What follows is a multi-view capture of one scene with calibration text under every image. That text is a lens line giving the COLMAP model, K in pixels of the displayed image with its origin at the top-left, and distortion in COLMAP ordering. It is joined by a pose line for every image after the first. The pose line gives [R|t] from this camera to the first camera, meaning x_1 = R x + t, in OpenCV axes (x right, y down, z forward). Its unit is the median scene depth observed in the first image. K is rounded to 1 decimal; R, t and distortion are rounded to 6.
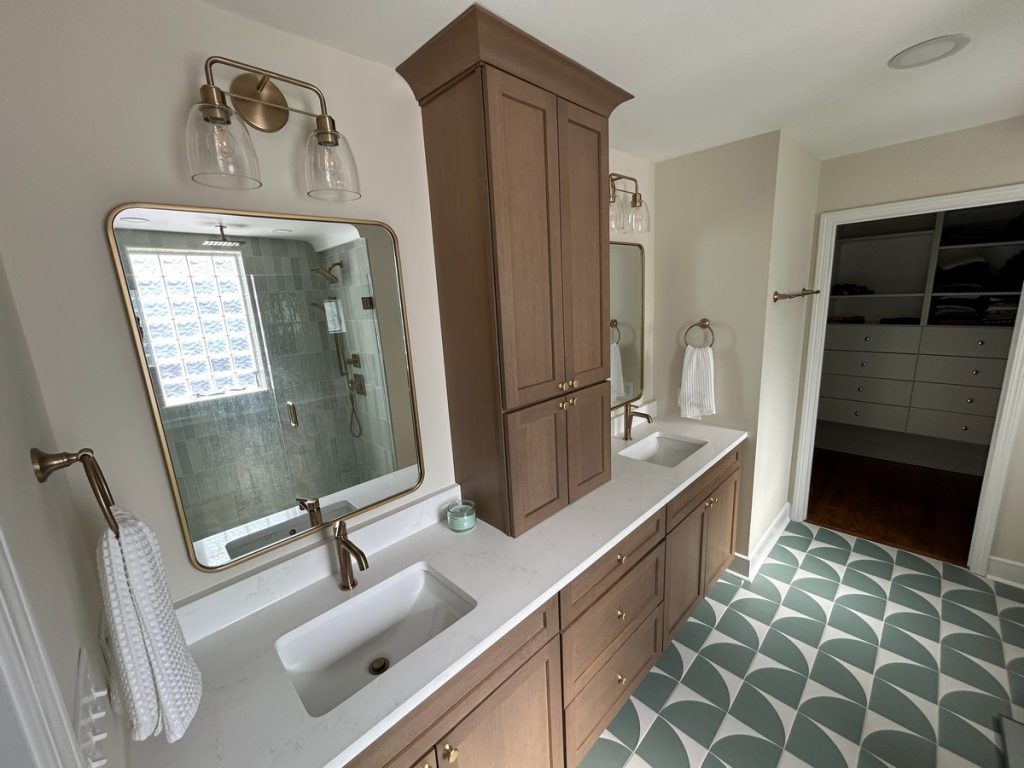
lens RADIAL K [[411.9, 0, 512.6], [0, 411.9, 381.7], [0, 0, 1]] dist [0.000642, -0.000192]
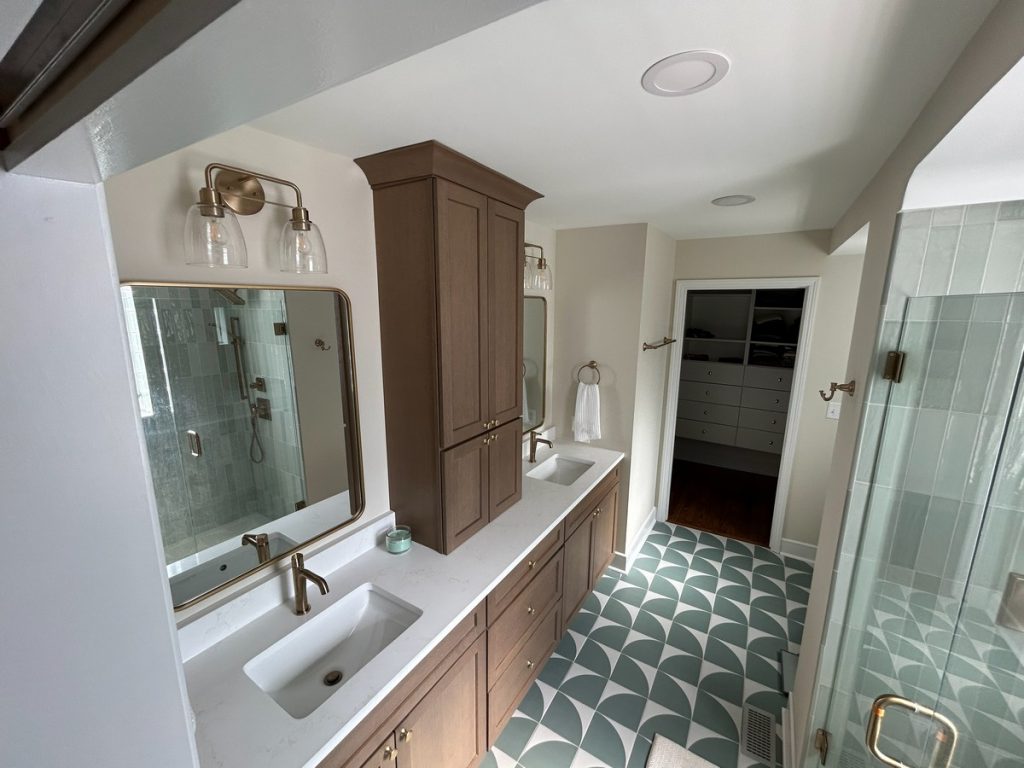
lens RADIAL K [[411.9, 0, 512.6], [0, 411.9, 381.7], [0, 0, 1]] dist [0.000642, -0.000192]
pose [[0.969011, 0.016358, 0.246476, -0.084945], [-0.009878, 0.999573, -0.027508, -0.068295], [-0.246821, 0.024221, 0.968758, -0.159999]]
